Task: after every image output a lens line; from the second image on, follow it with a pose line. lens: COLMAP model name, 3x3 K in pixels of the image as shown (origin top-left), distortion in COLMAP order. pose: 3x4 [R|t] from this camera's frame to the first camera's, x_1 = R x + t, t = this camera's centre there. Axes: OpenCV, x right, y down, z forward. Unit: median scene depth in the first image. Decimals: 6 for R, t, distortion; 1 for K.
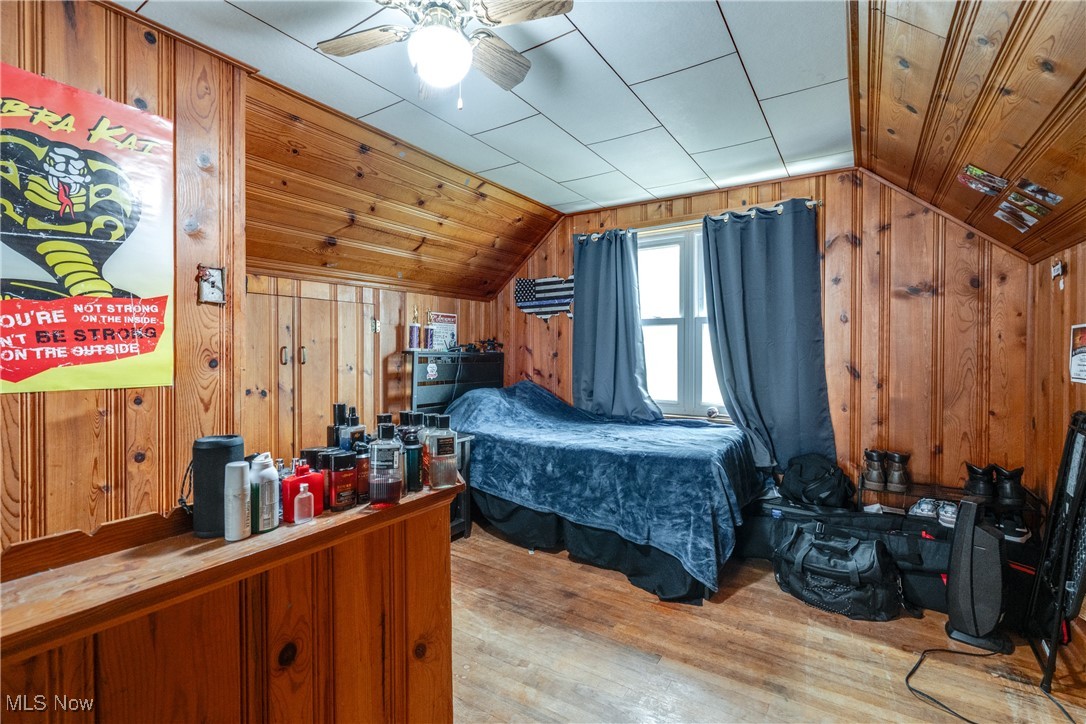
lens RADIAL K [[491.2, 0, 545.3], [0, 491.2, 355.7], [0, 0, 1]] dist [-0.007245, 0.002710]
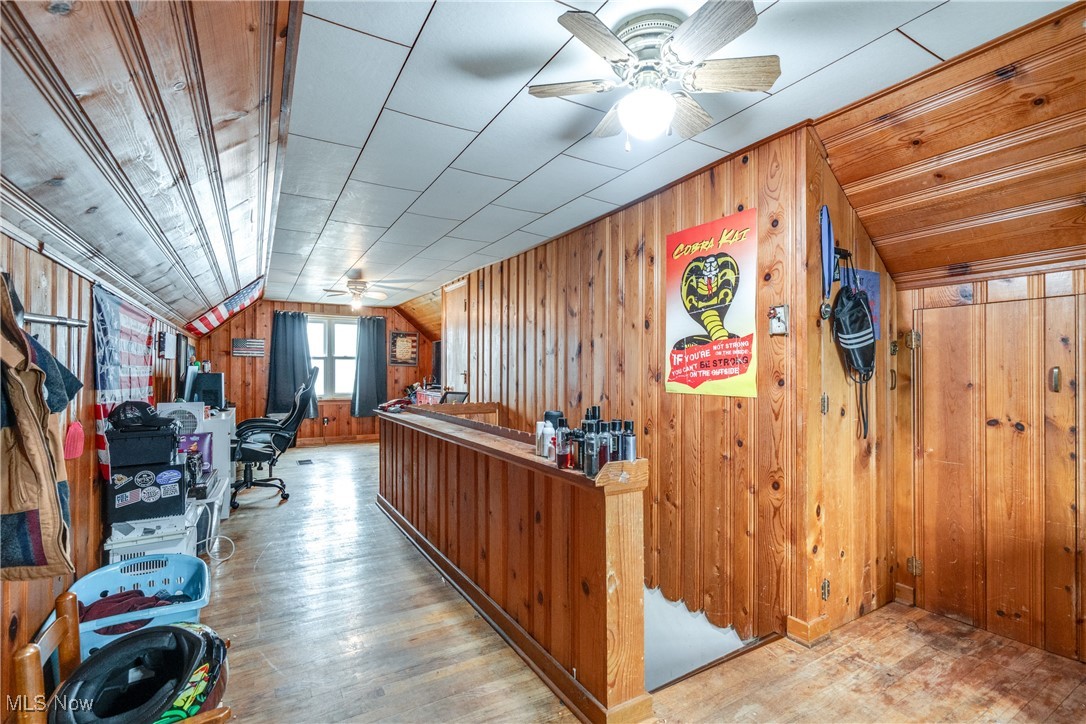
lens RADIAL K [[491.2, 0, 543.8], [0, 491.2, 368.3], [0, 0, 1]] dist [-0.007245, 0.002710]
pose [[-0.447296, -0.007362, -0.894356, 0.837909], [-0.010214, 0.999943, -0.003123, -0.012507], [0.894327, 0.007738, -0.447346, 1.210429]]
